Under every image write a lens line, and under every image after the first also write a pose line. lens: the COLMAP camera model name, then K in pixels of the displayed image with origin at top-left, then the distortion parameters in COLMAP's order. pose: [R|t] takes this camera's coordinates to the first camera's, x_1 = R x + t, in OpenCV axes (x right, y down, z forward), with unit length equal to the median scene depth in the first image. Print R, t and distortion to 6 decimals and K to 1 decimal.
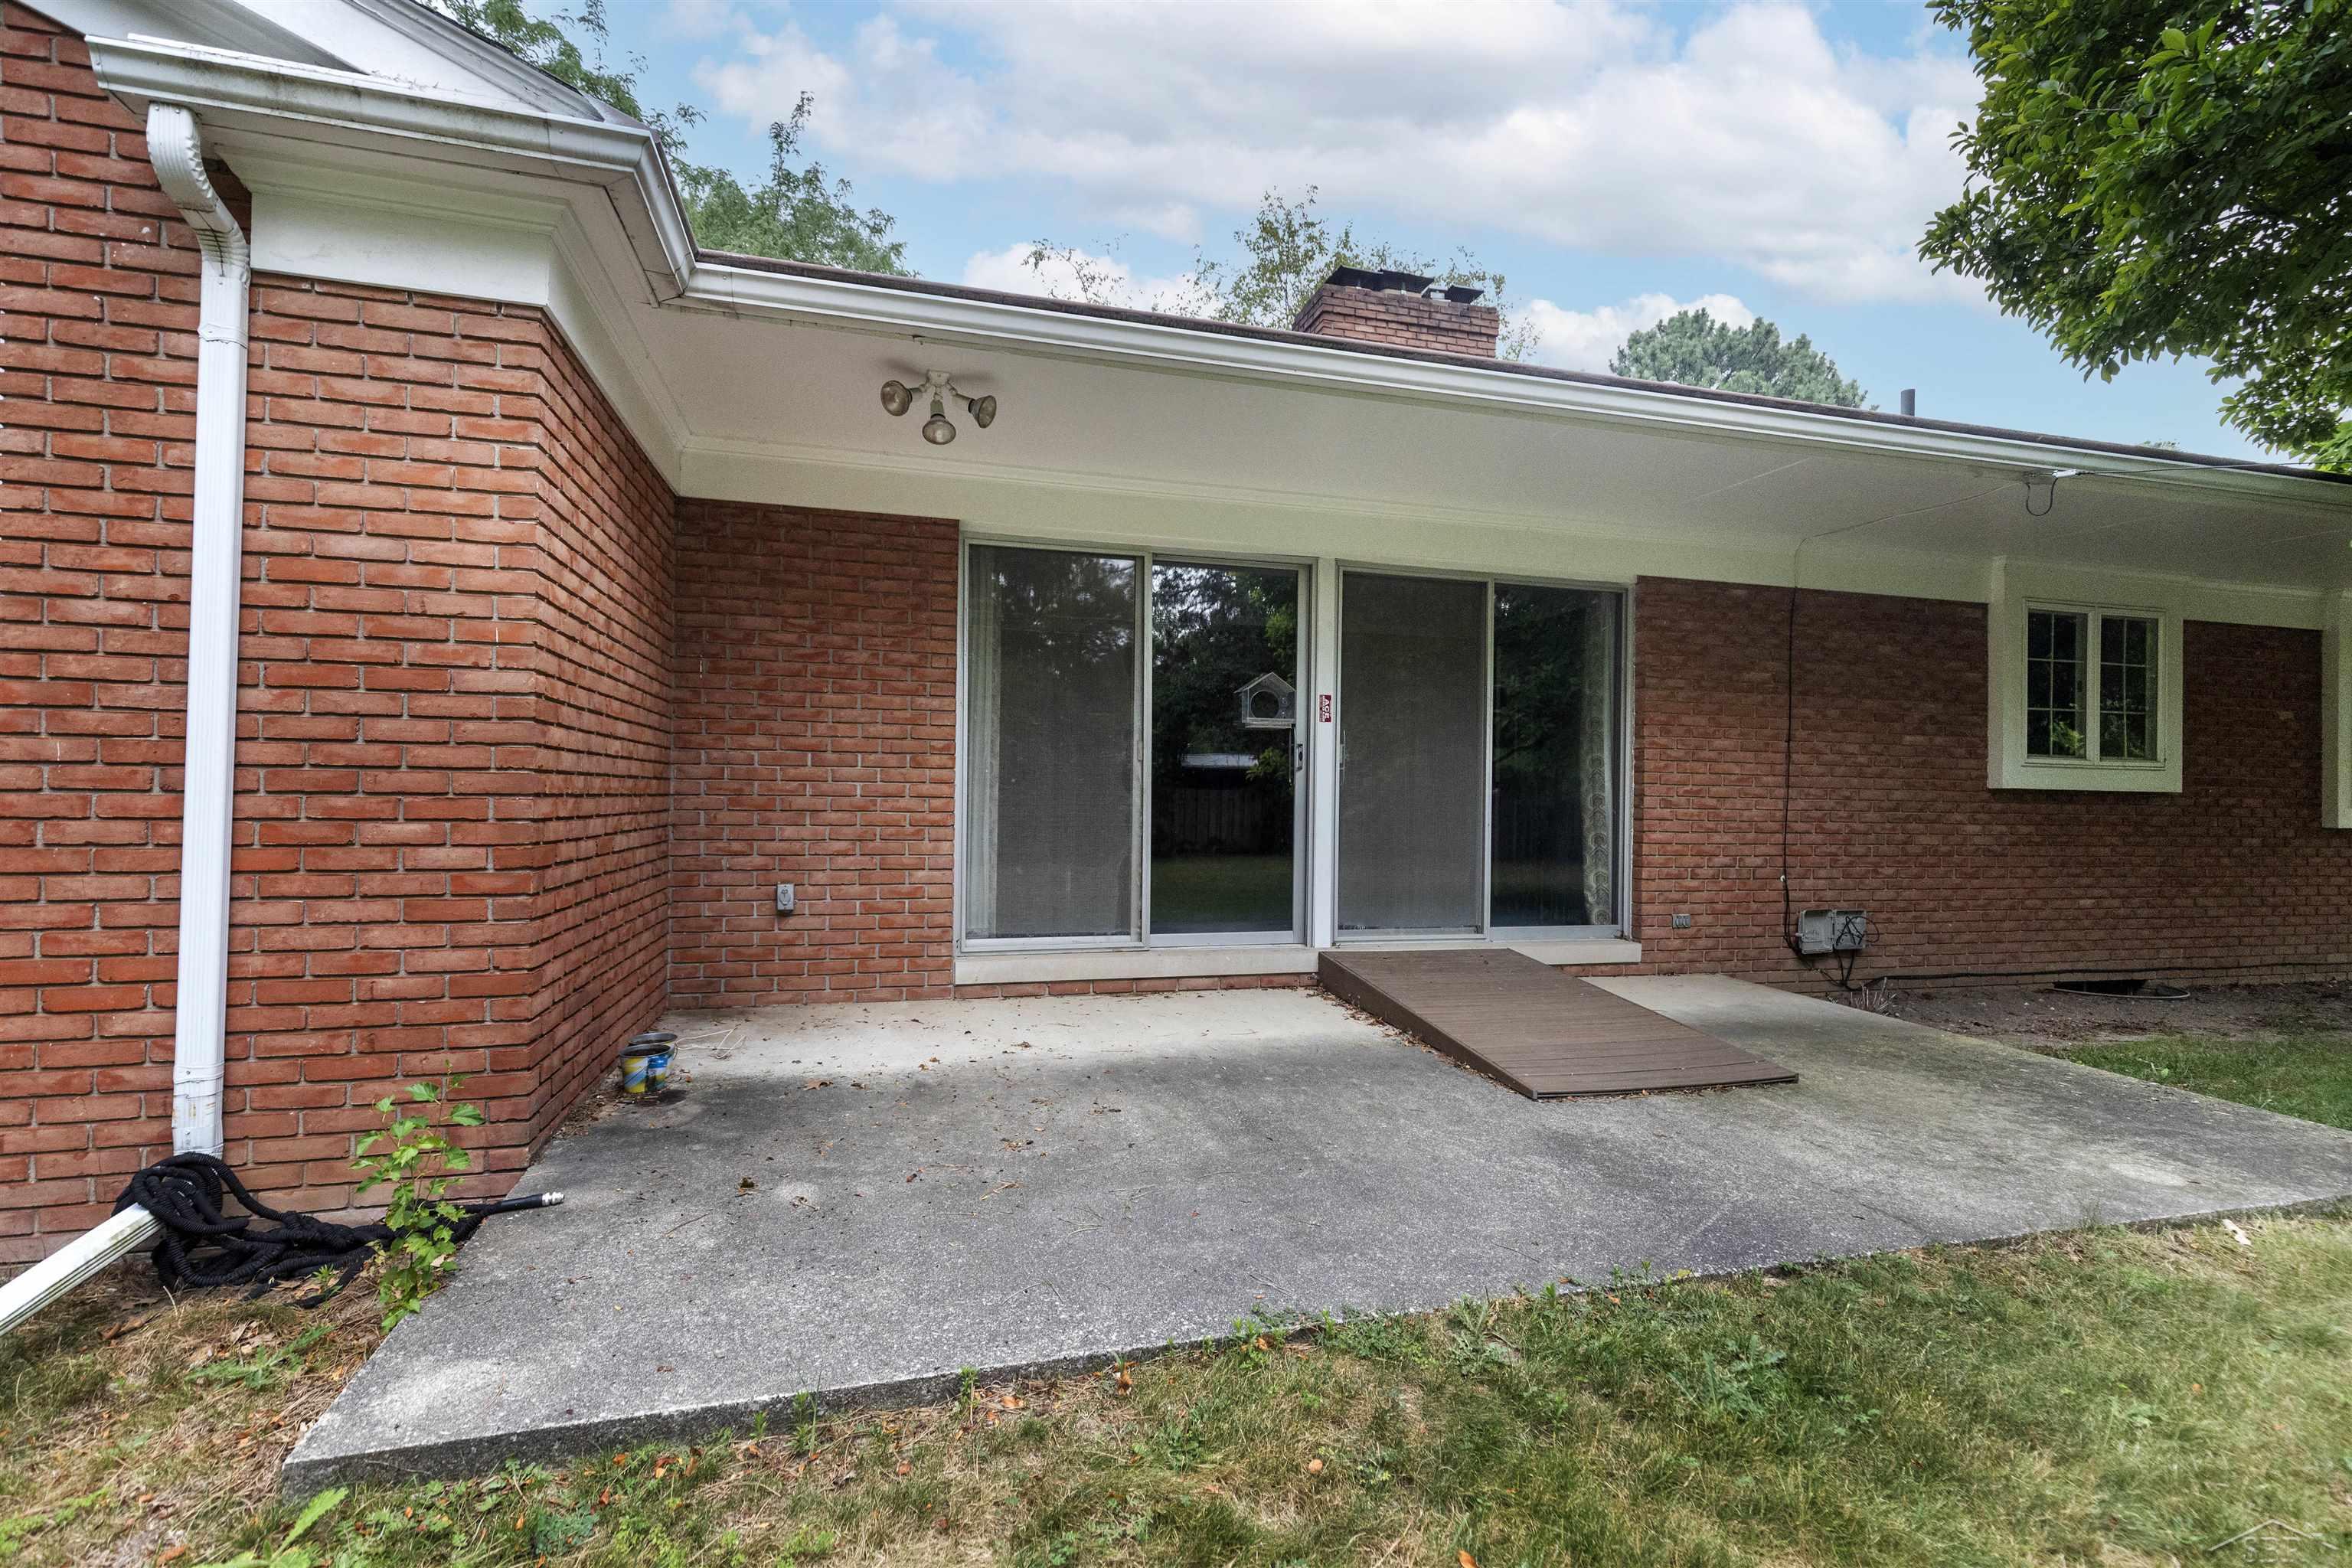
lens RADIAL K [[1049.0, 0, 1176.0], [0, 1049.0, 784.0], [0, 0, 1]] dist [0.007521, -0.000487]
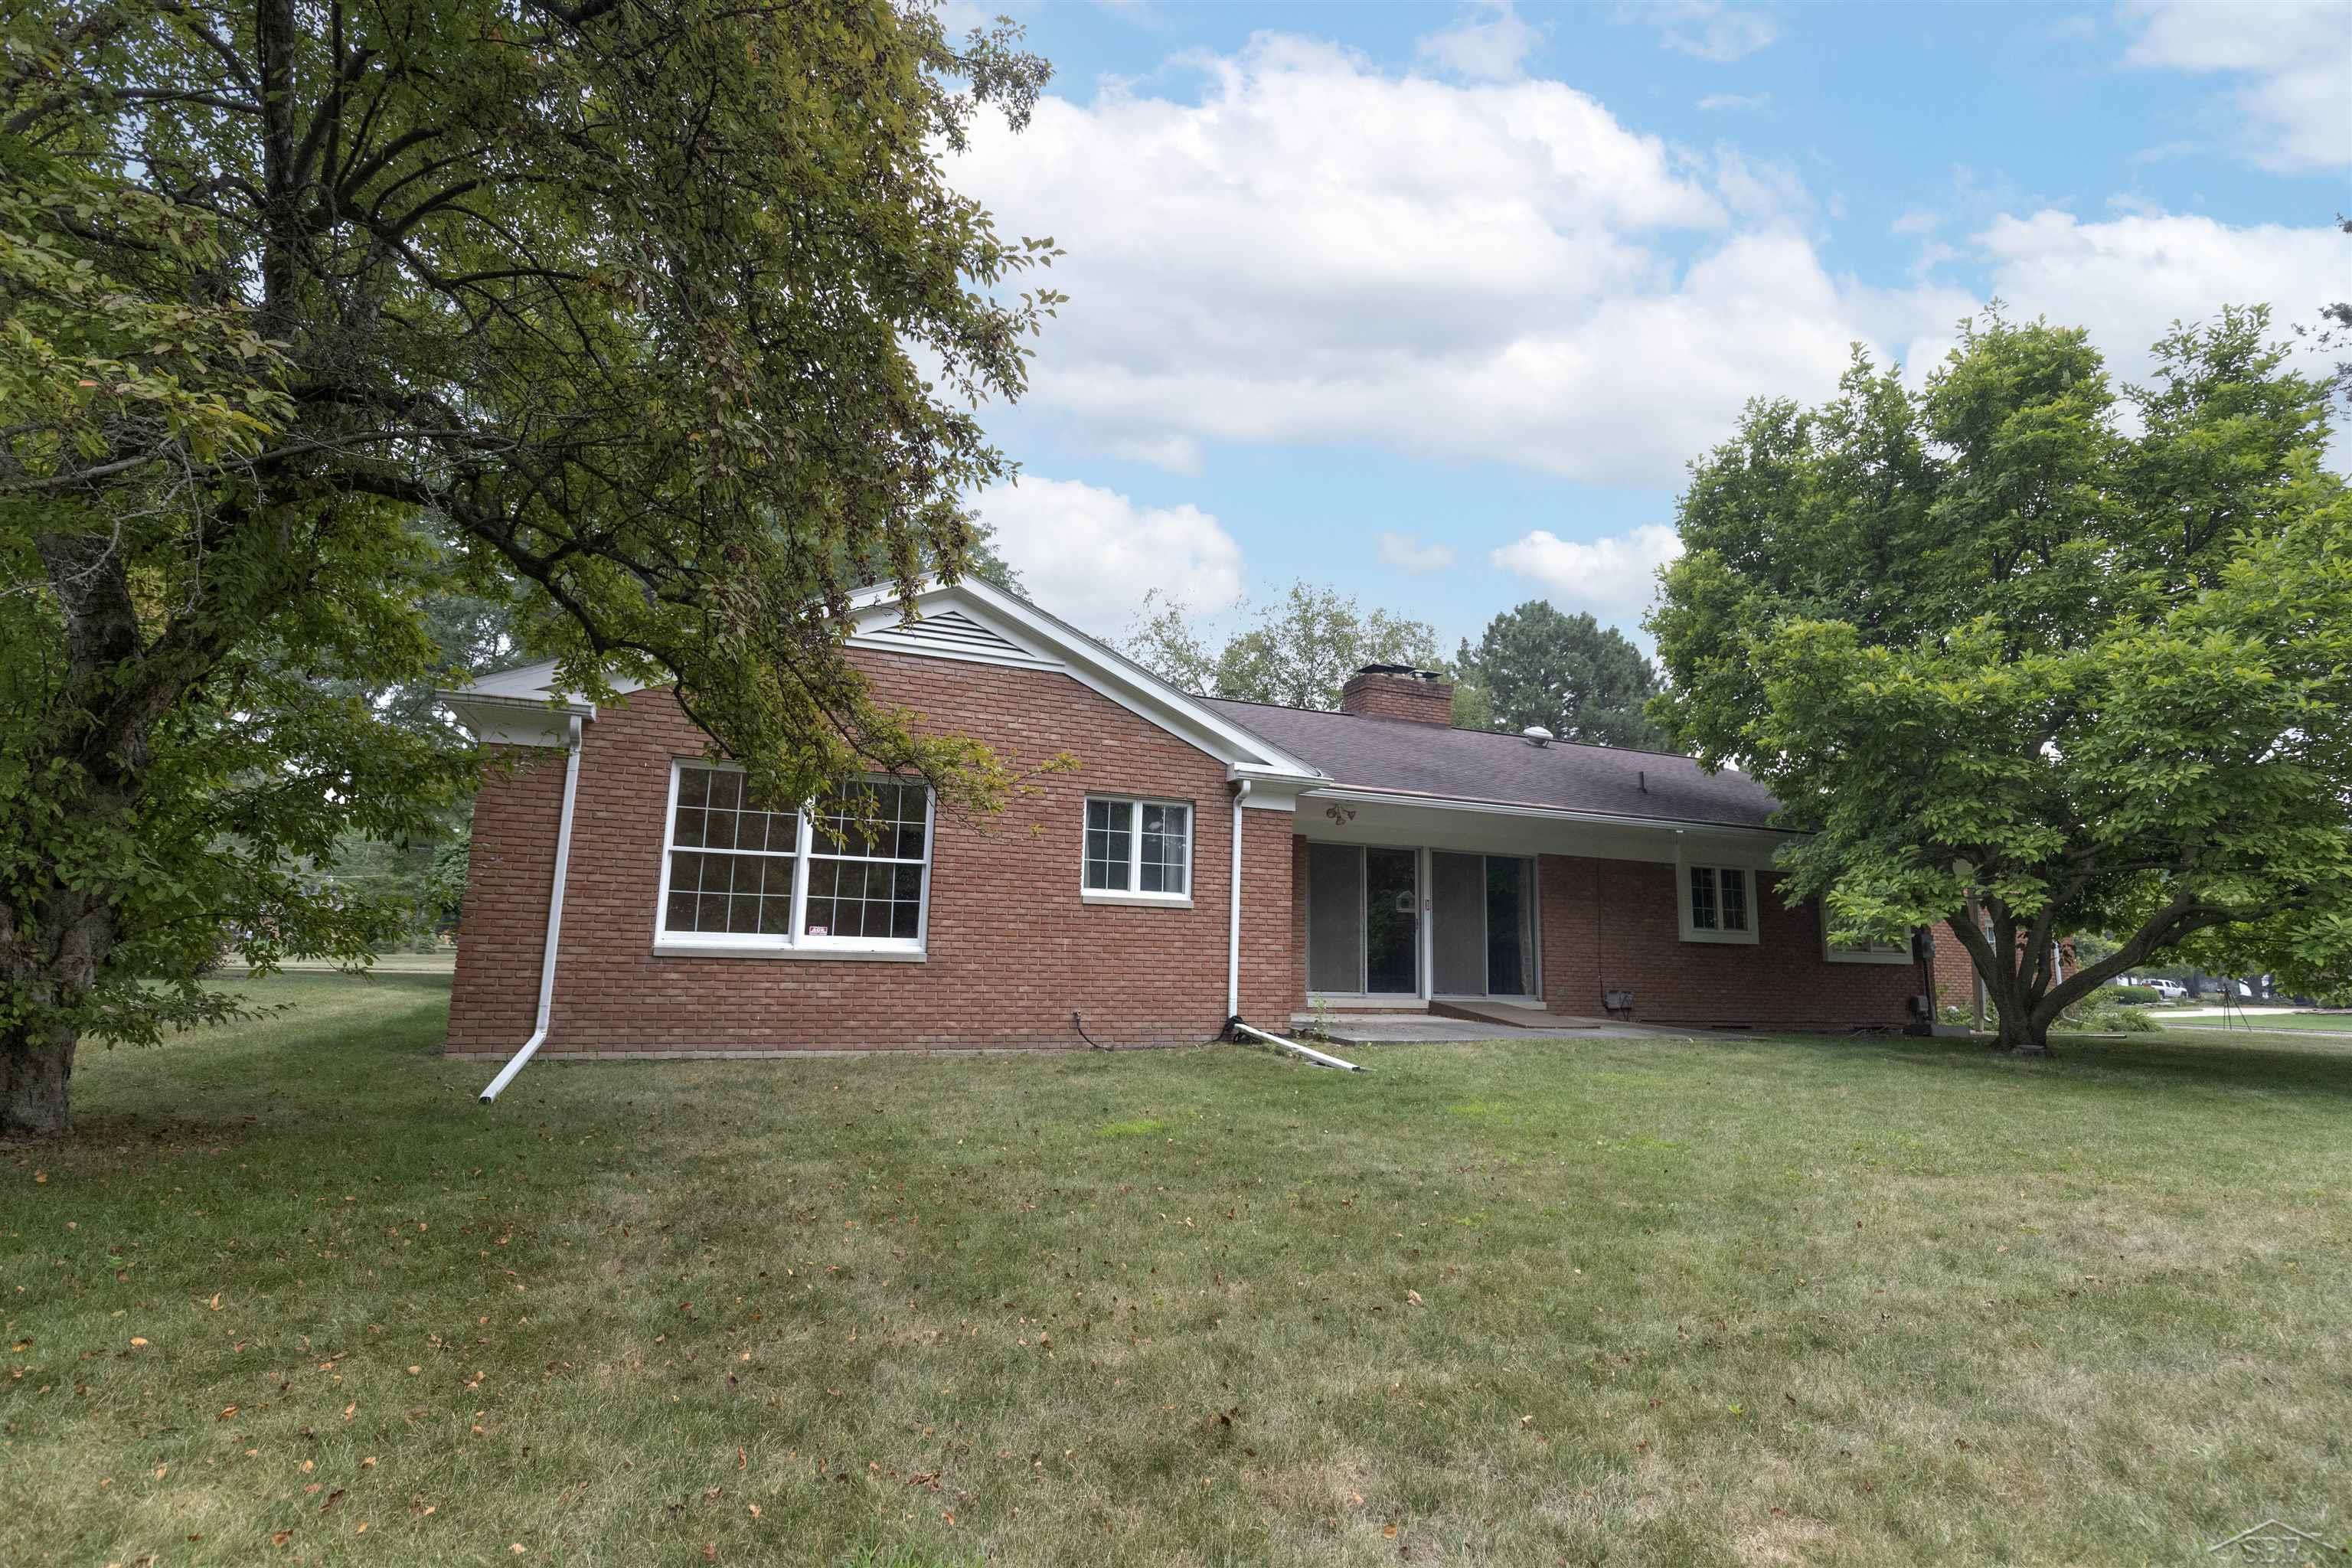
lens RADIAL K [[1097.5, 0, 1176.0], [0, 1097.5, 784.0], [0, 0, 1]] dist [0.008292, -0.000307]
pose [[0.990673, 0.031067, 0.132674, -0.695713], [-0.011332, 0.989074, -0.146985, 0.030799], [-0.135791, 0.144110, 0.980200, -1.331046]]
